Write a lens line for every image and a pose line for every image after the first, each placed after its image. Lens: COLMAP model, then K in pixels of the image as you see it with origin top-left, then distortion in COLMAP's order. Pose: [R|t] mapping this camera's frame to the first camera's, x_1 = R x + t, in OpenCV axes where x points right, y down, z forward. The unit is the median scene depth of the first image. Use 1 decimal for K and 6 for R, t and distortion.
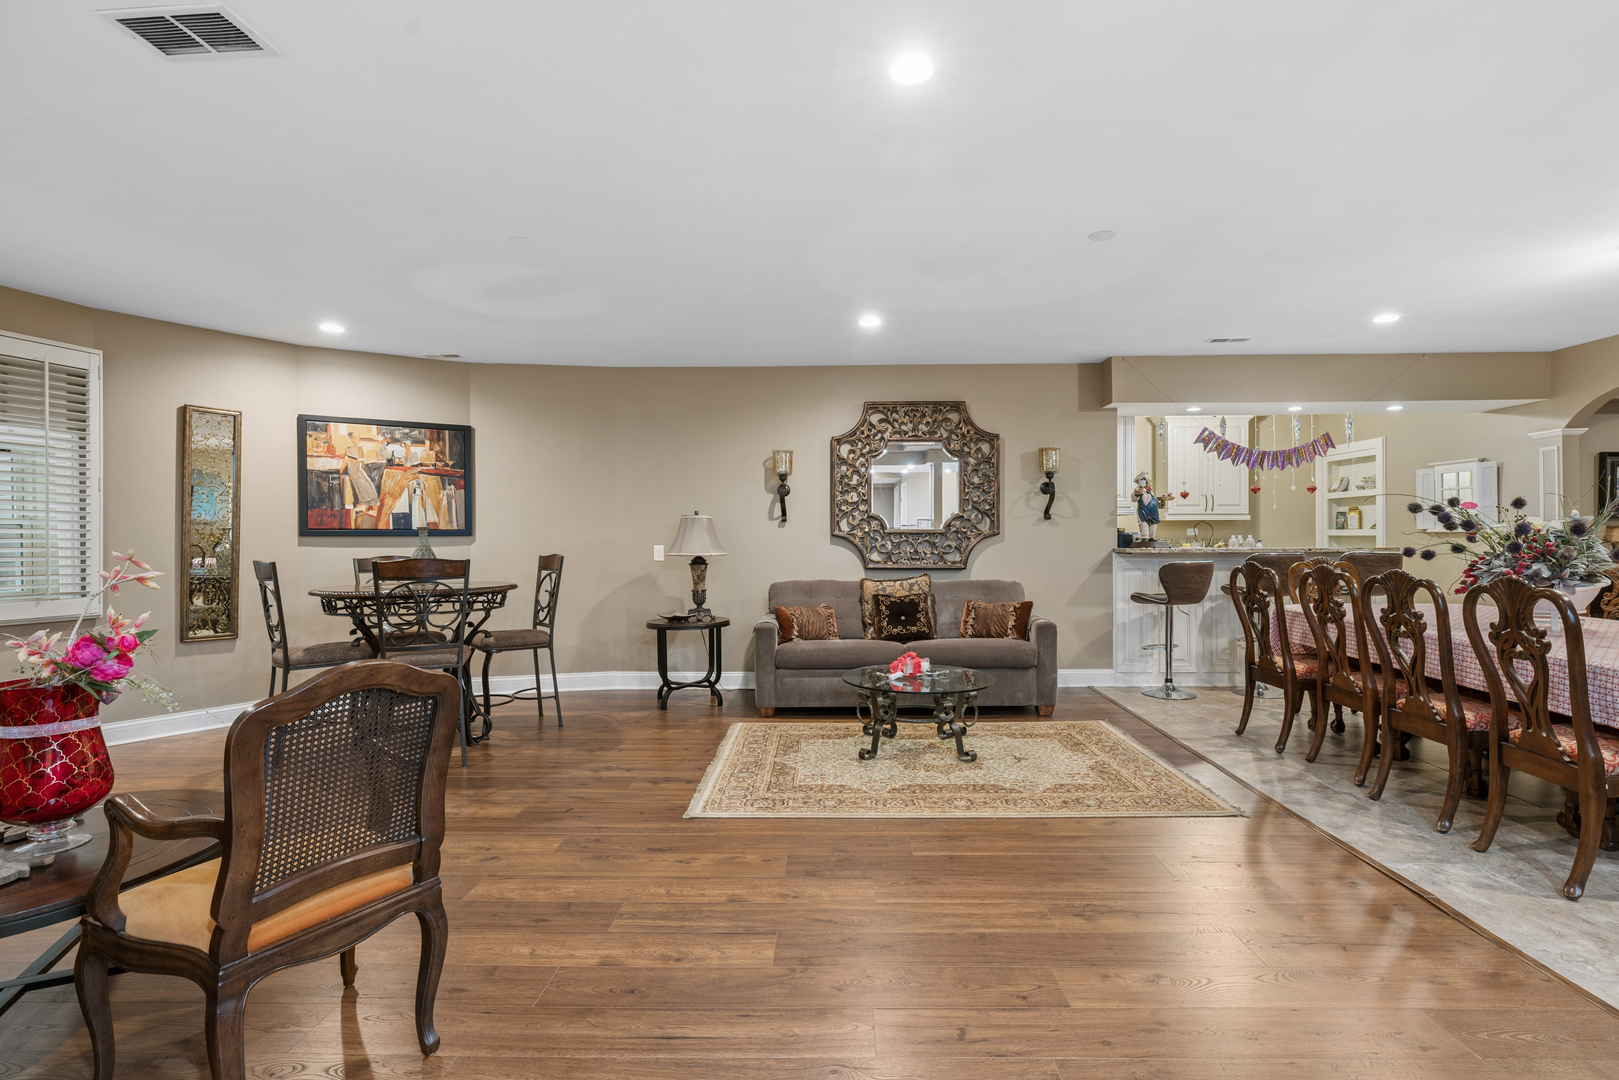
lens RADIAL K [[793.2, 0, 811.7], [0, 793.2, 538.6], [0, 0, 1]] dist [-0.000052, -0.000002]
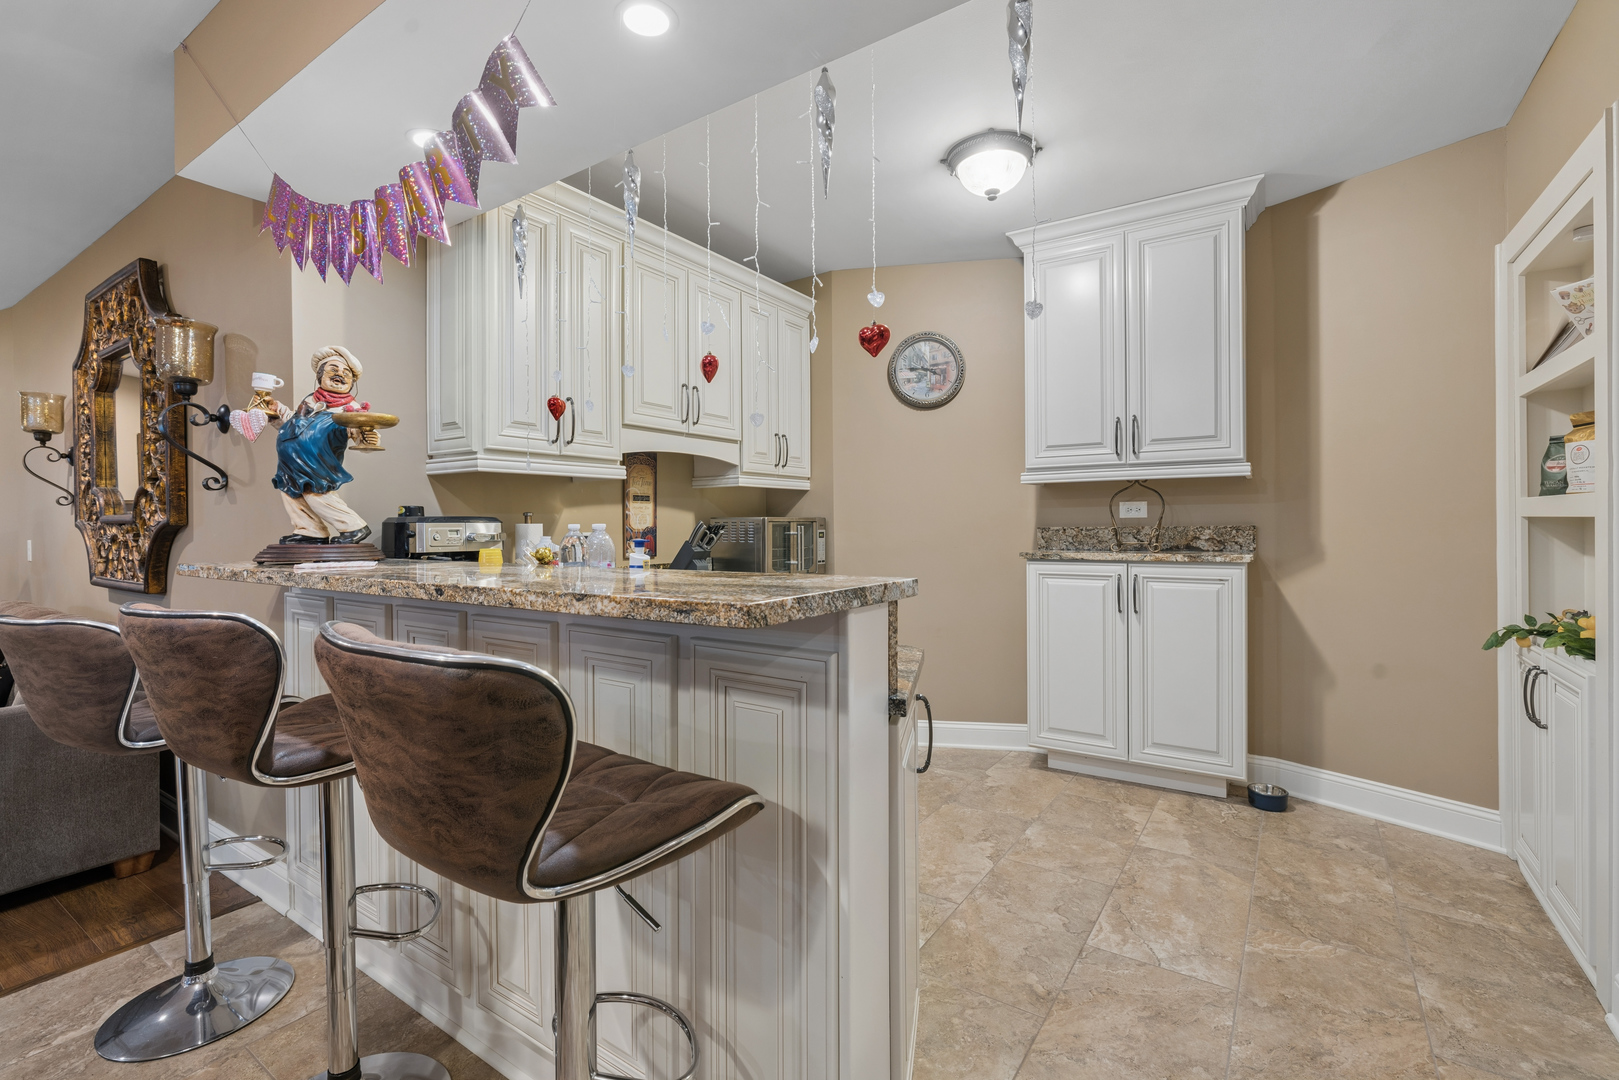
lens RADIAL K [[722.2, 0, 808.3], [0, 722.2, 533.3], [0, 0, 1]] dist [0.000136, 0.000010]
pose [[0.843513, 0.004830, -0.537088, 0.564983], [0.000458, 0.999953, 0.009712, 0.000355], [0.537109, -0.008438, 0.843470, 0.609353]]
